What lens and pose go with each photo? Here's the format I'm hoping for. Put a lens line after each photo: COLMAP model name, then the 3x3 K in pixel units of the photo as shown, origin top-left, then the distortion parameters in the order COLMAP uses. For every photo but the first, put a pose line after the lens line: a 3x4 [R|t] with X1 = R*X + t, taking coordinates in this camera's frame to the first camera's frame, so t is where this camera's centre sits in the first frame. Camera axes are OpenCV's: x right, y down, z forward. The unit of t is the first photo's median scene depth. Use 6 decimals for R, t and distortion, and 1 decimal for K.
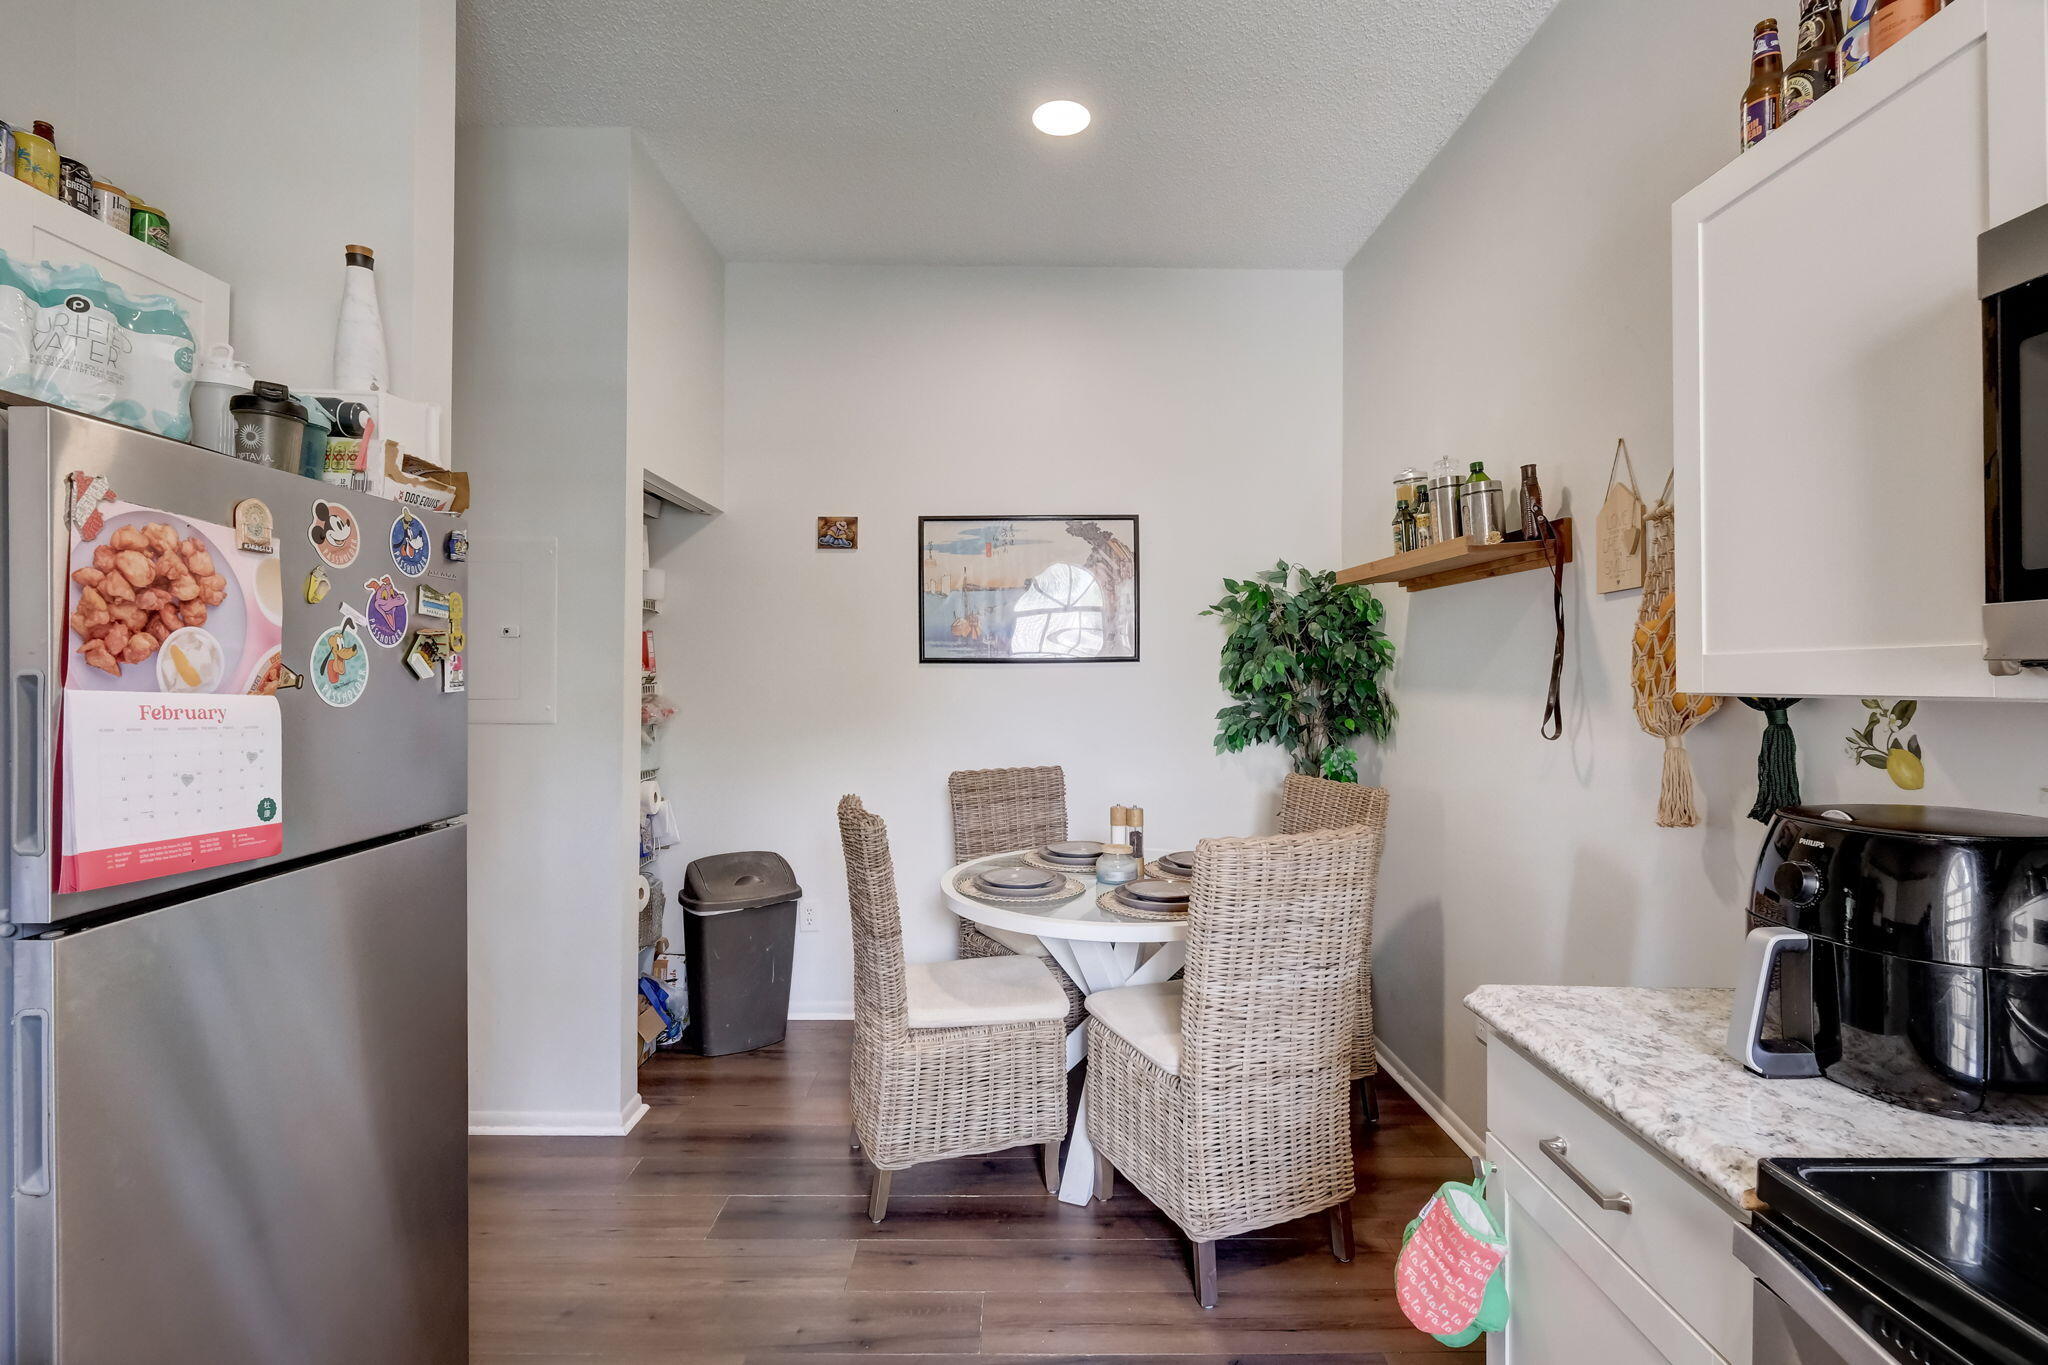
lens RADIAL K [[941.8, 0, 1022.2], [0, 941.8, 673.8], [0, 0, 1]] dist [0.003220, -0.000255]
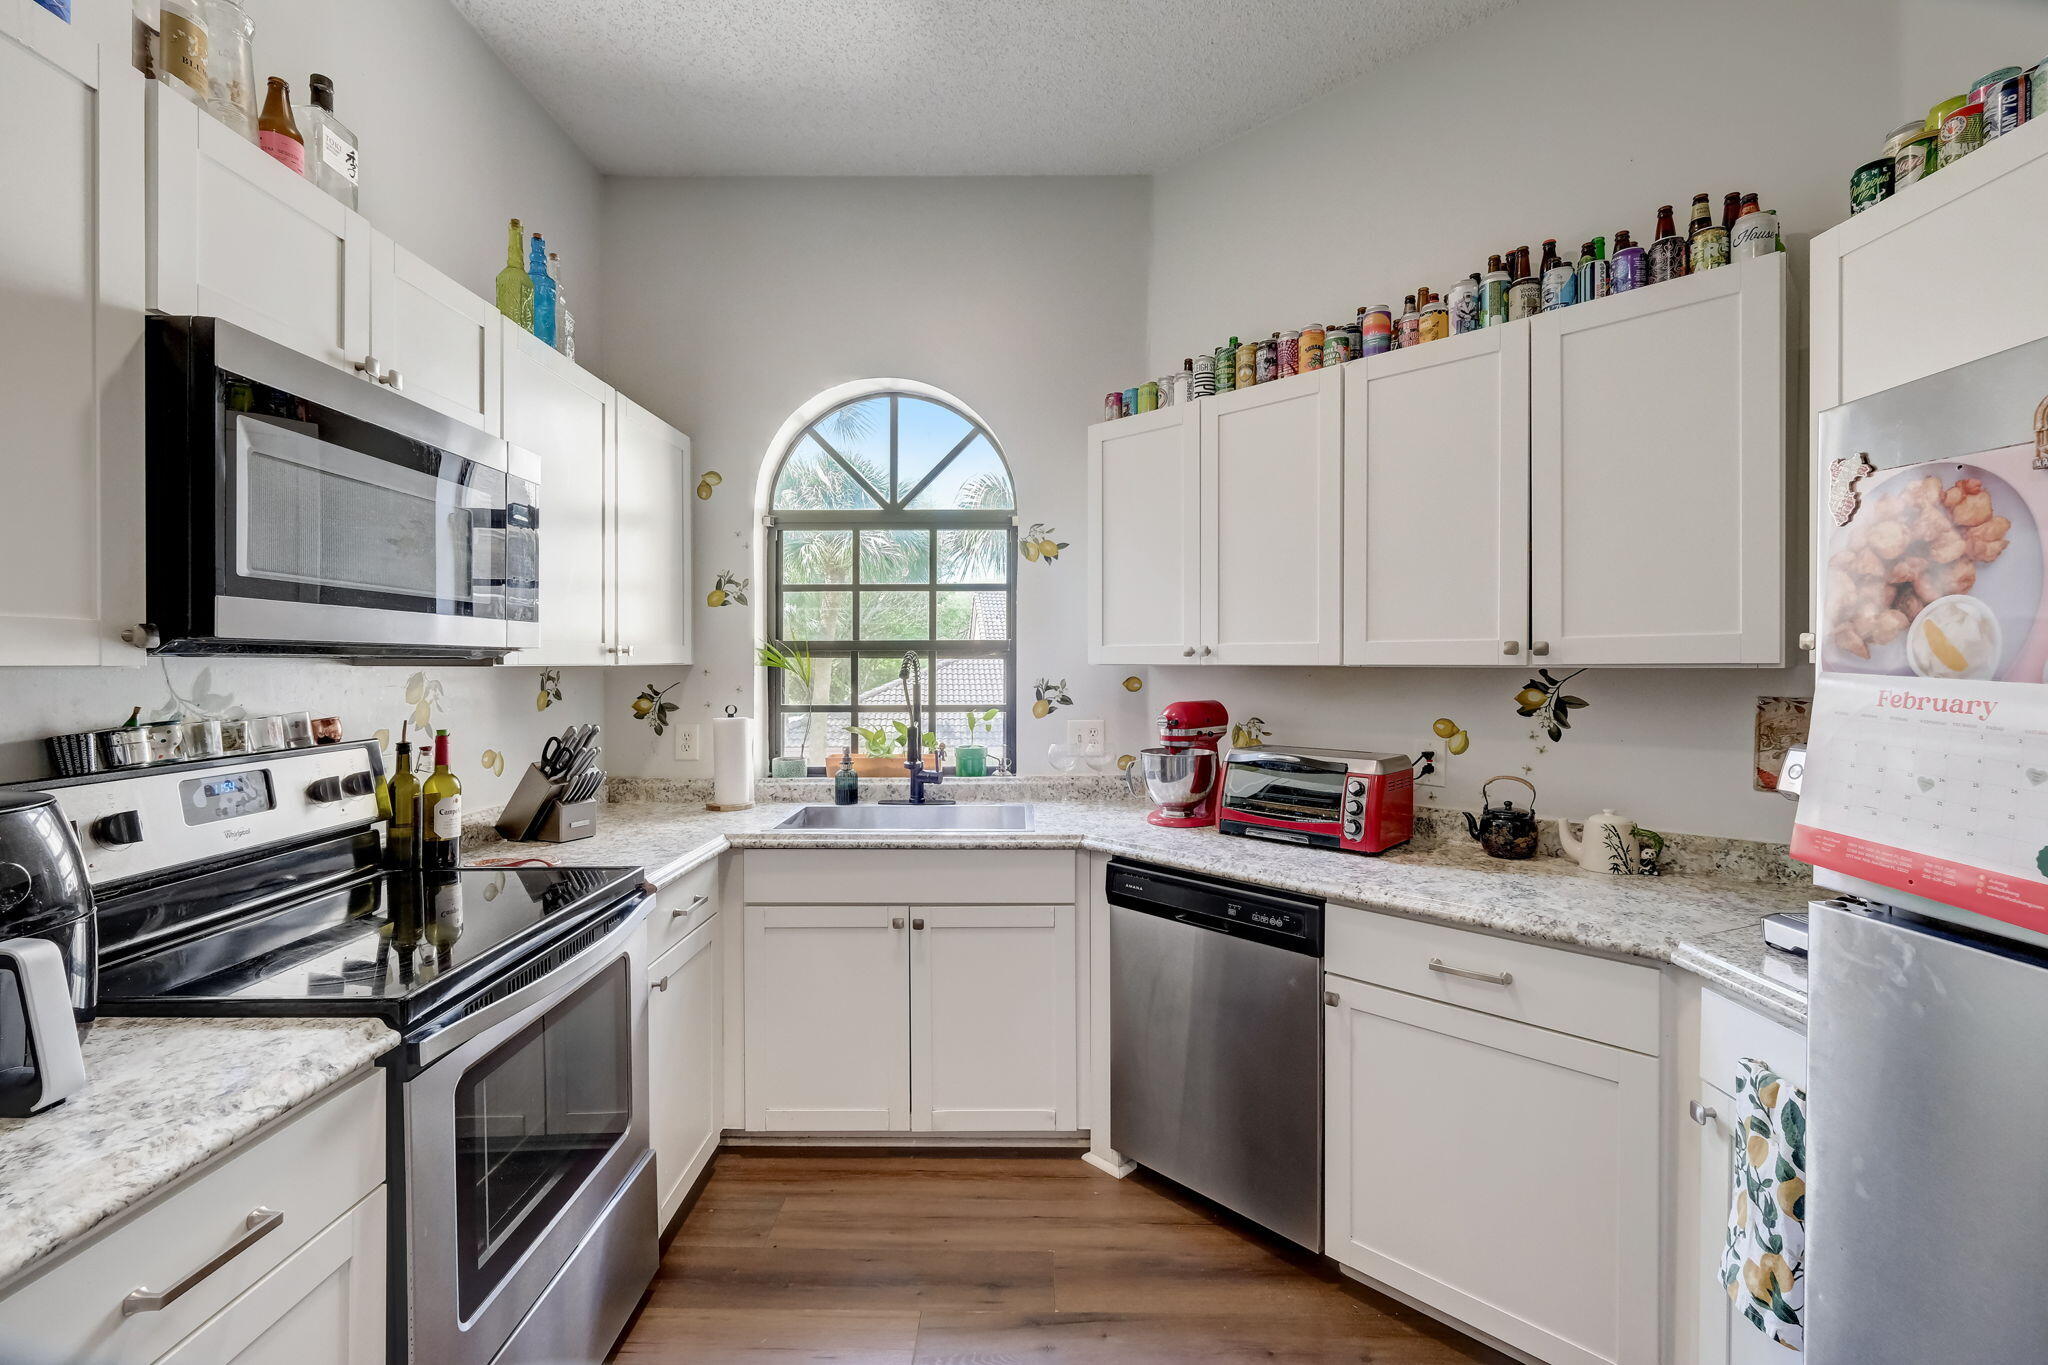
lens RADIAL K [[887.9, 0, 1022.7], [0, 887.9, 673.1], [0, 0, 1]] dist [-0.002246, -0.000635]
pose [[-0.999727, -0.007370, 0.022190, -0.046853], [-0.007333, 0.999972, 0.001736, 0.007862], [-0.022203, 0.001573, -0.999752, 0.690960]]
